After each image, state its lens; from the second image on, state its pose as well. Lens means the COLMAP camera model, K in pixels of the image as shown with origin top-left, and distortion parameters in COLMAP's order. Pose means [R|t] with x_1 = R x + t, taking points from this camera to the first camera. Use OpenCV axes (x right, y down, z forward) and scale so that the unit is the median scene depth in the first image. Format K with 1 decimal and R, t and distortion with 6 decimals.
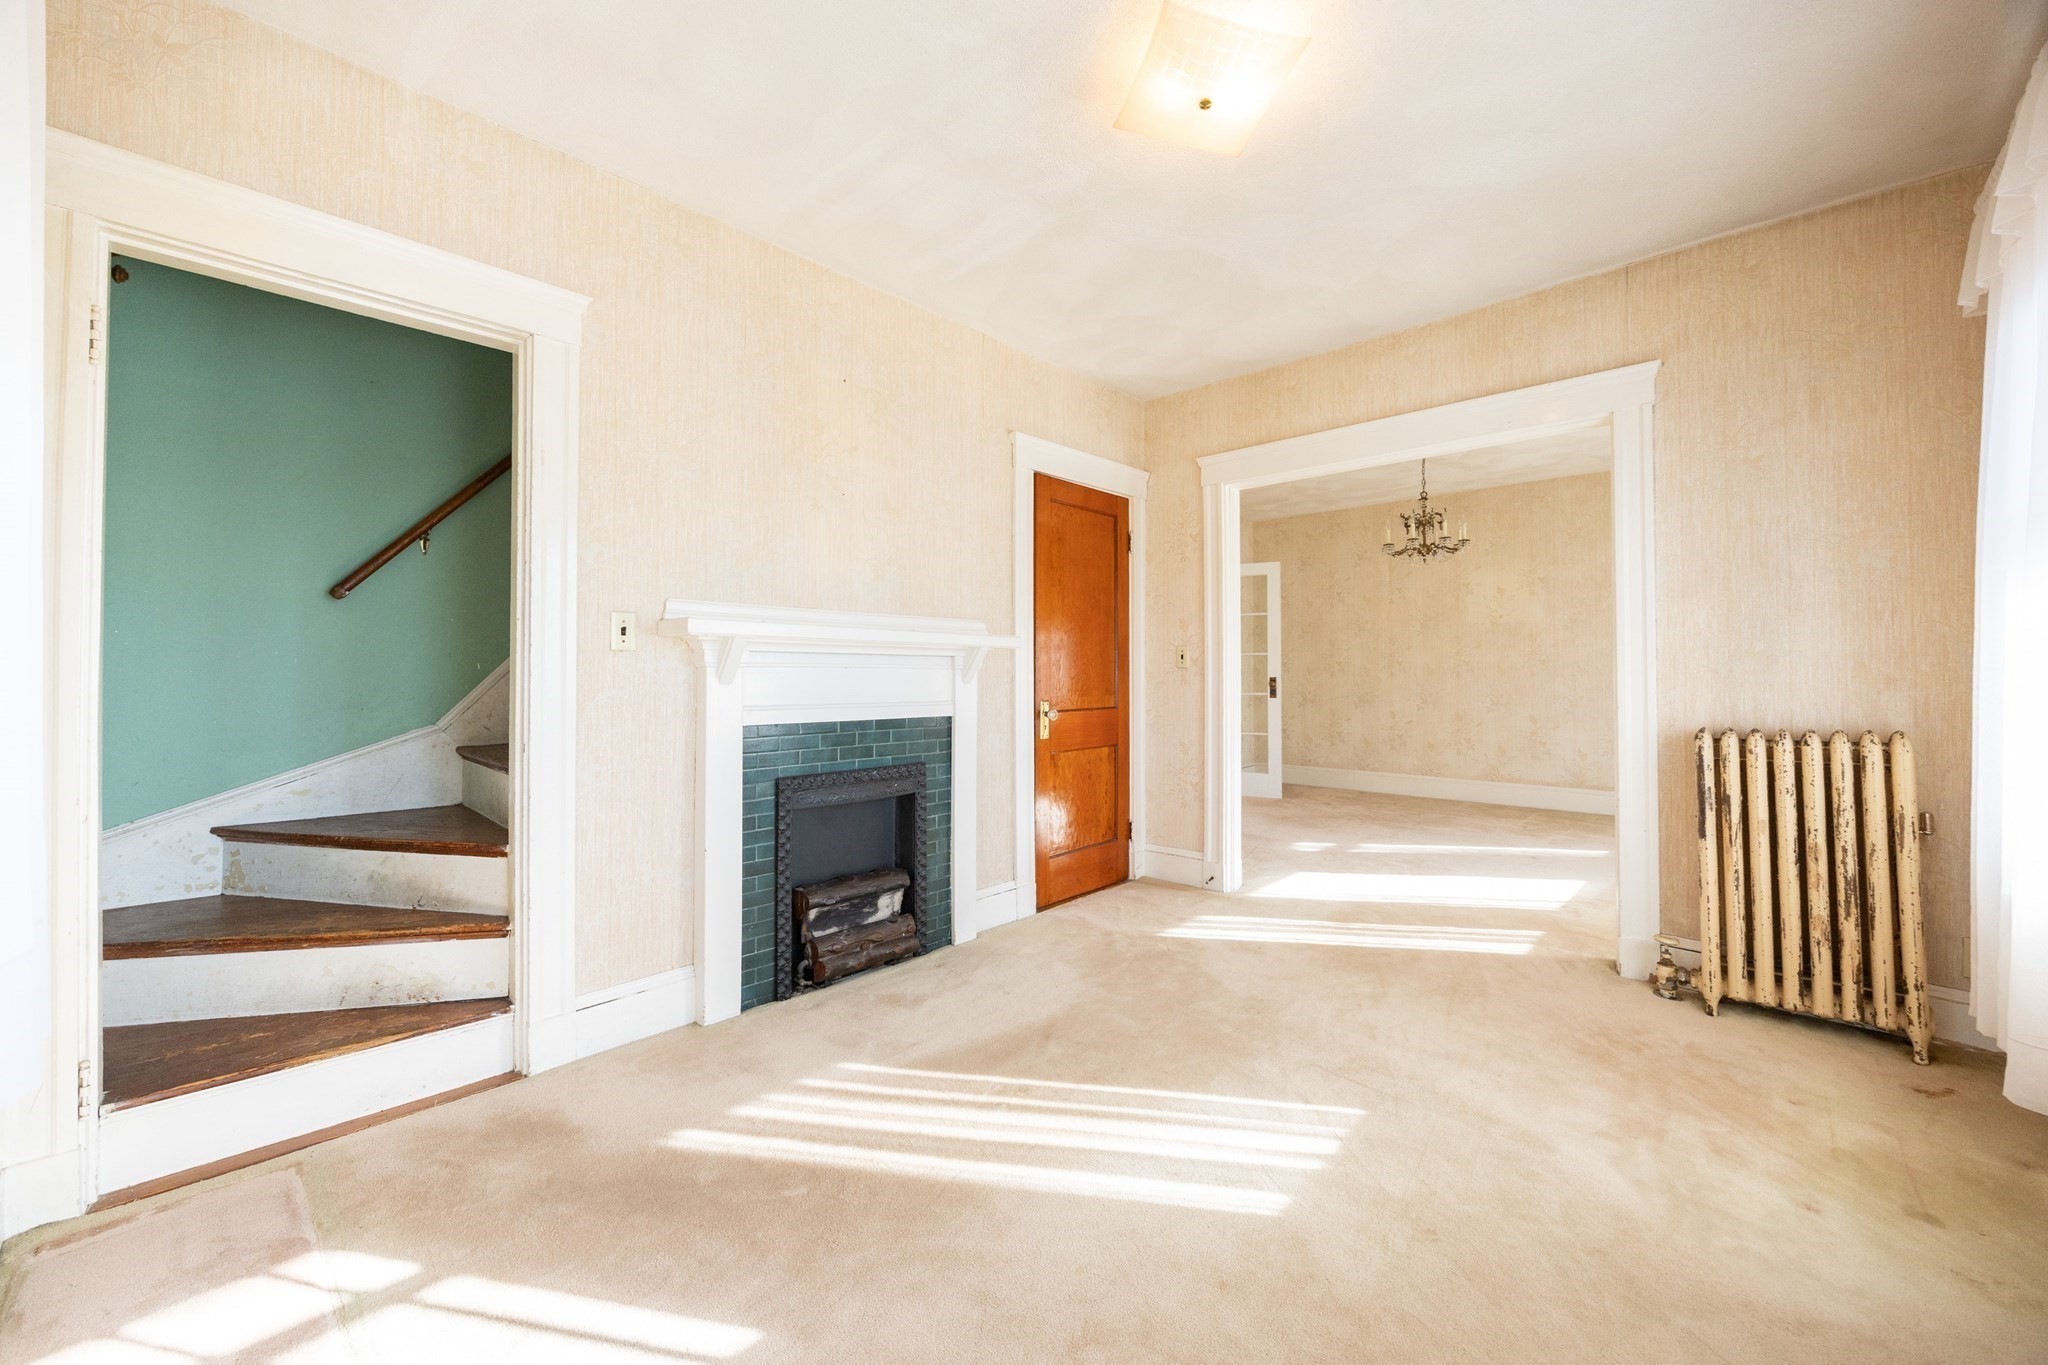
lens RADIAL K [[790.0, 0, 1029.6], [0, 790.0, 672.5], [0, 0, 1]] dist [-0.000878, -0.000018]
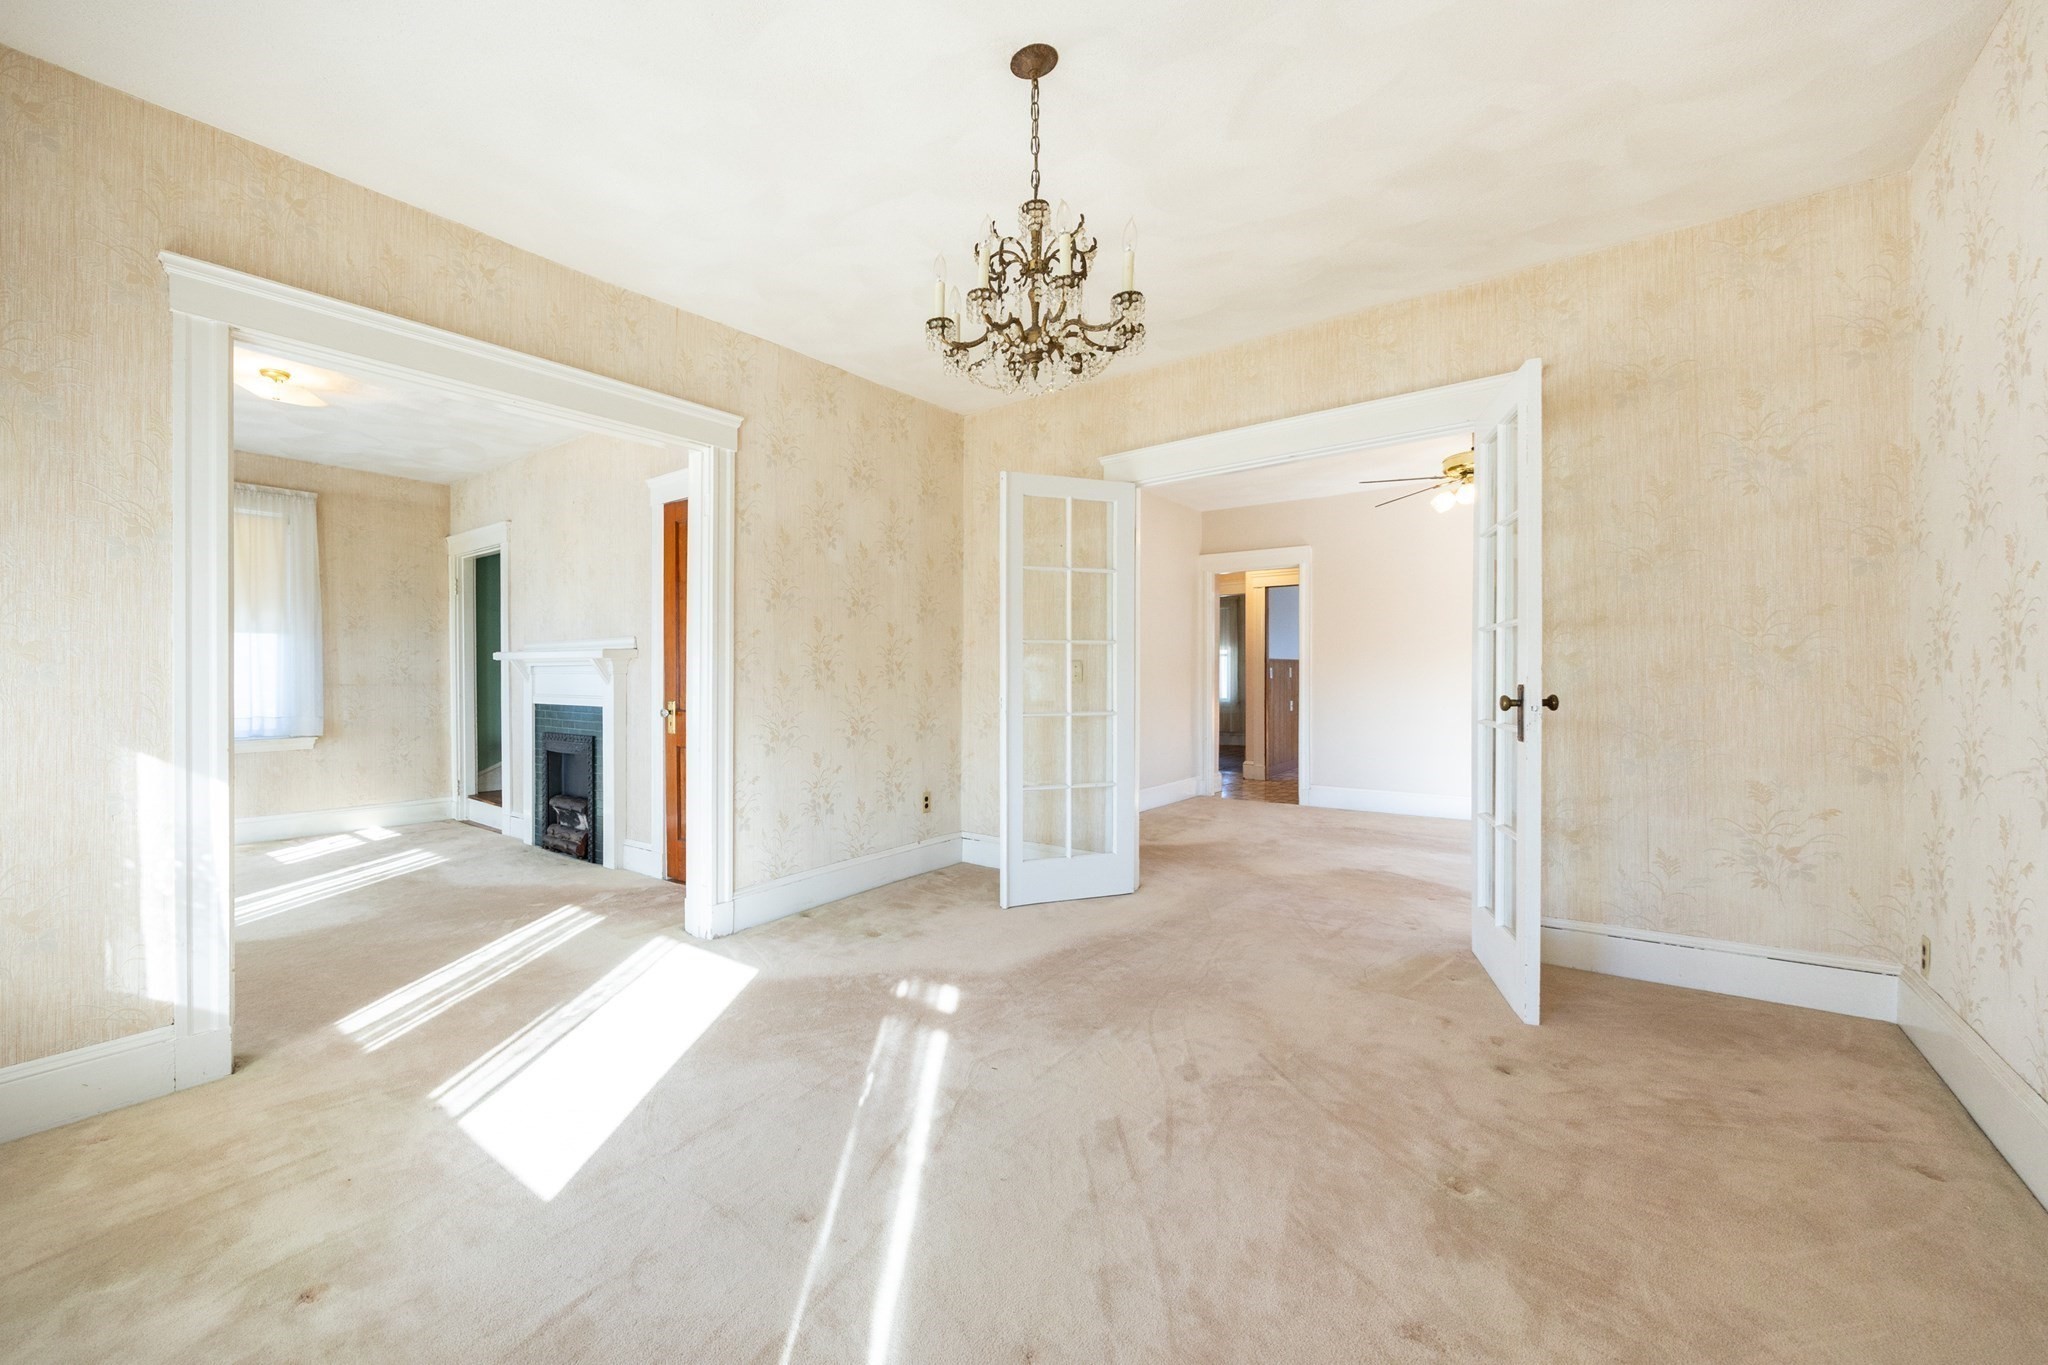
lens RADIAL K [[828.3, 0, 876.2], [0, 828.3, 680.2], [0, 0, 1]] dist [-0.000707, -0.000088]
pose [[0.026080, 0.008431, -0.999624, 1.599577], [0.008897, 0.999923, 0.008665, -0.001916], [0.999620, -0.009120, 0.026003, 1.648158]]
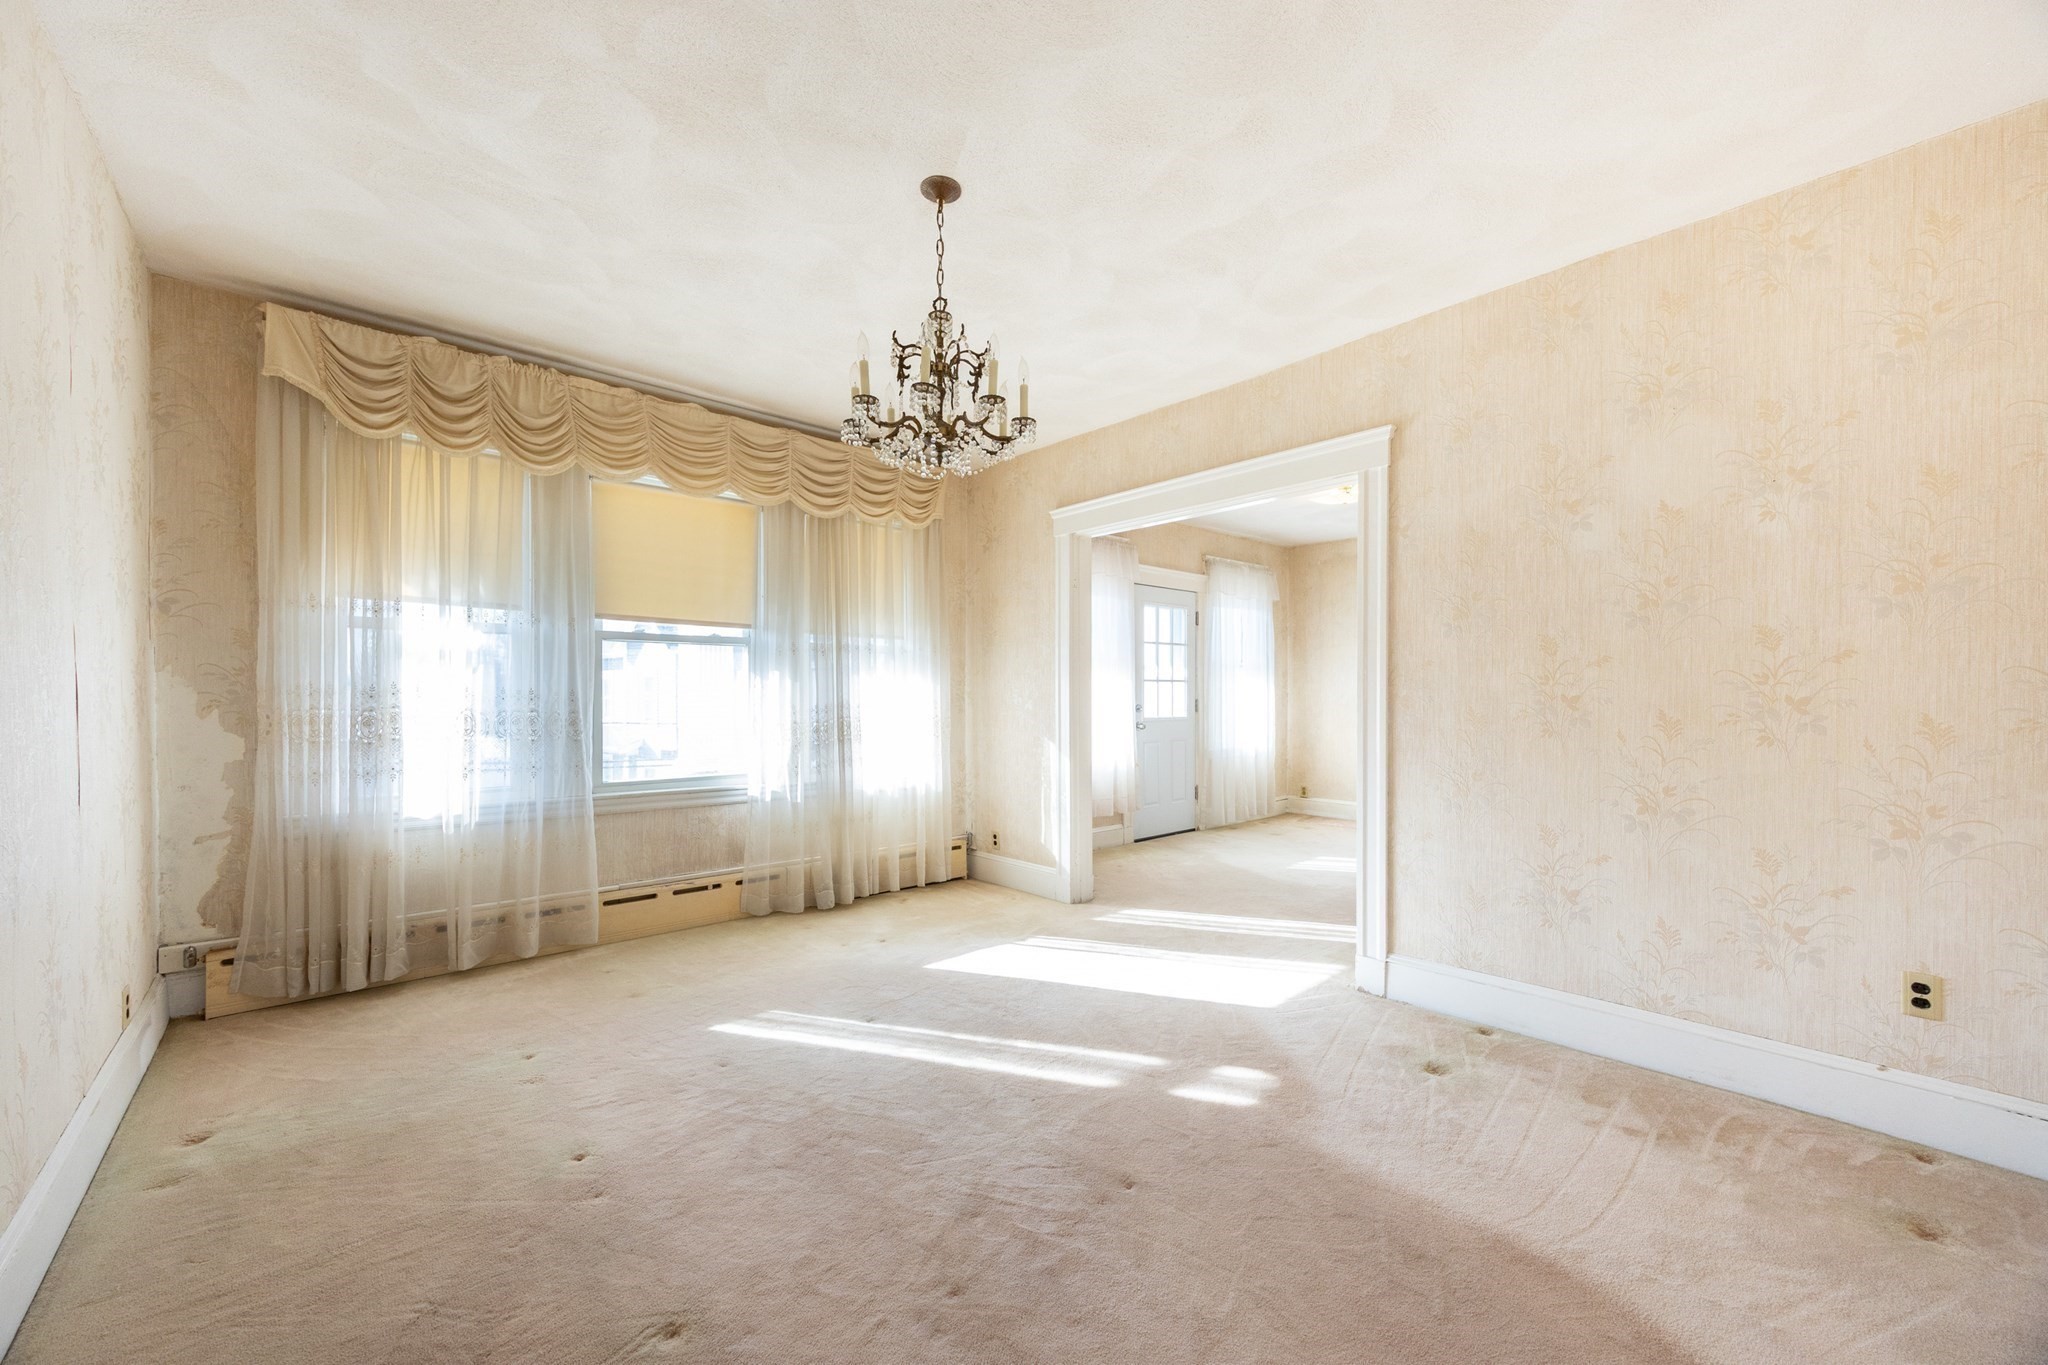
lens RADIAL K [[789.6, 0, 1016.1], [0, 789.6, 688.5], [0, 0, 1]] dist [0.000954, 0.000064]
pose [[-0.995165, 0.010244, 0.097679, 0.746124], [0.009976, 0.999945, -0.003229, -0.036443], [-0.097707, -0.002239, -0.995213, 2.584224]]
